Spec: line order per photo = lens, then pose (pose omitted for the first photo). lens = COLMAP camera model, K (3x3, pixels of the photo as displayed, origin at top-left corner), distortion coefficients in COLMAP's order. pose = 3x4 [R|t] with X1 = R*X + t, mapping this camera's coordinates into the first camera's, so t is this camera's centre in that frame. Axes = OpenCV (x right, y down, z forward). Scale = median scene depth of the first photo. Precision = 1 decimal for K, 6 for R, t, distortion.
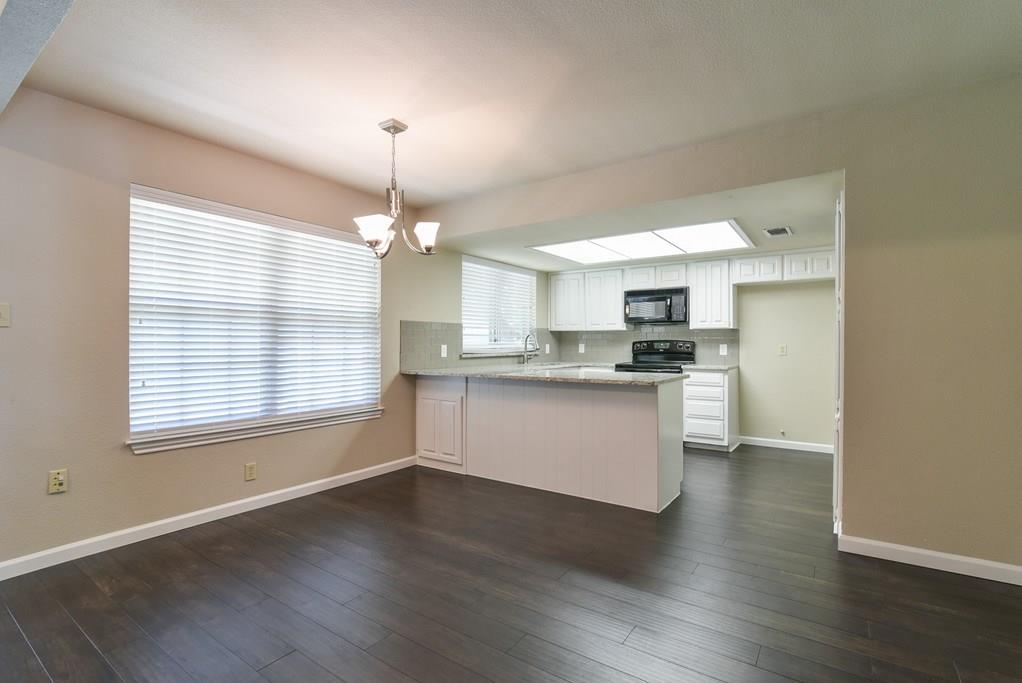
lens RADIAL K [[477.6, 0, 511.0], [0, 477.6, 341.5], [0, 0, 1]] dist [-0.024610, -0.000253]
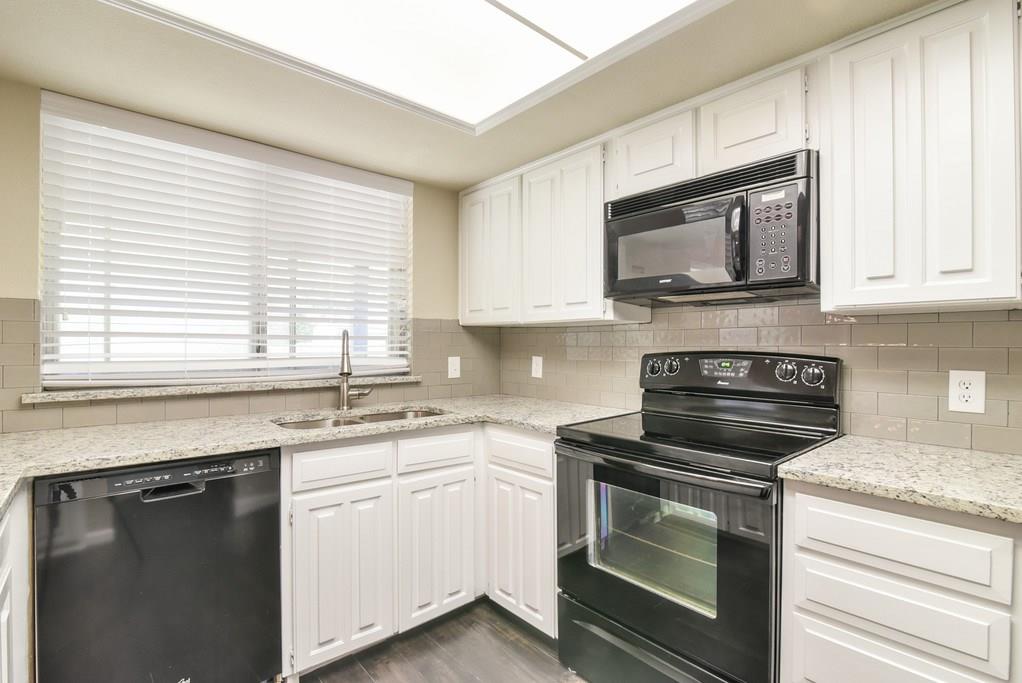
lens RADIAL K [[477.6, 0, 511.0], [0, 477.6, 341.5], [0, 0, 1]] dist [-0.024610, -0.000253]
pose [[0.972113, 0.003305, -0.234489, 0.259804], [-0.003912, 0.999990, -0.002125, -0.008143], [0.234480, 0.002983, 0.972116, 0.679890]]
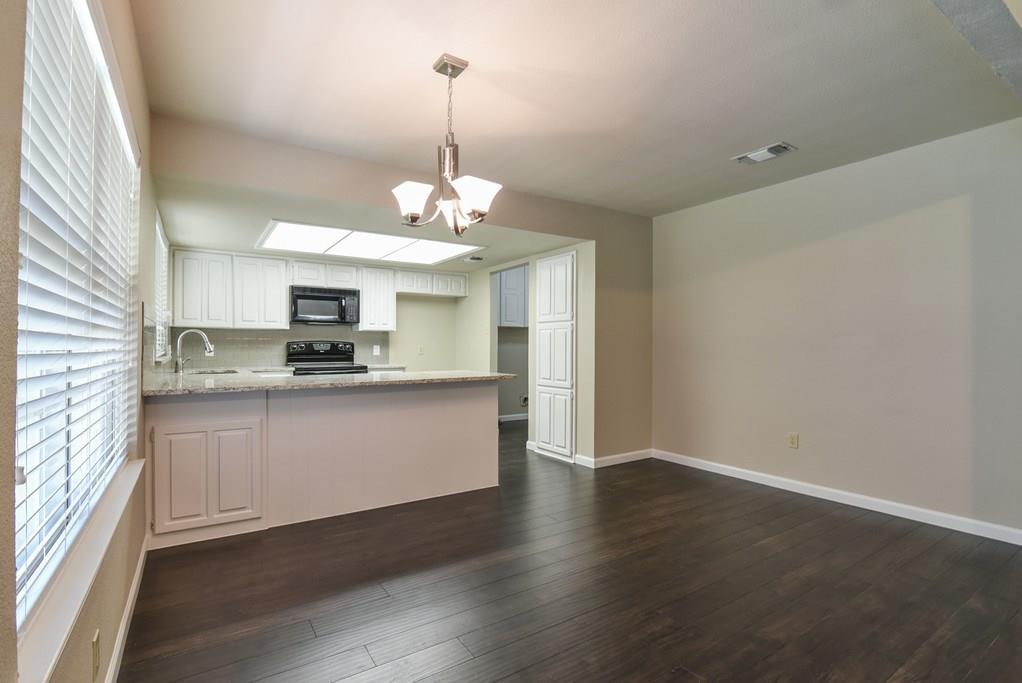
lens RADIAL K [[477.6, 0, 511.0], [0, 477.6, 341.5], [0, 0, 1]] dist [-0.024610, -0.000253]
pose [[0.370719, 0.009279, 0.928699, -0.448522], [-0.004828, 0.999956, -0.008064, 0.004201], [-0.928733, -0.001494, 0.370747, 0.295362]]
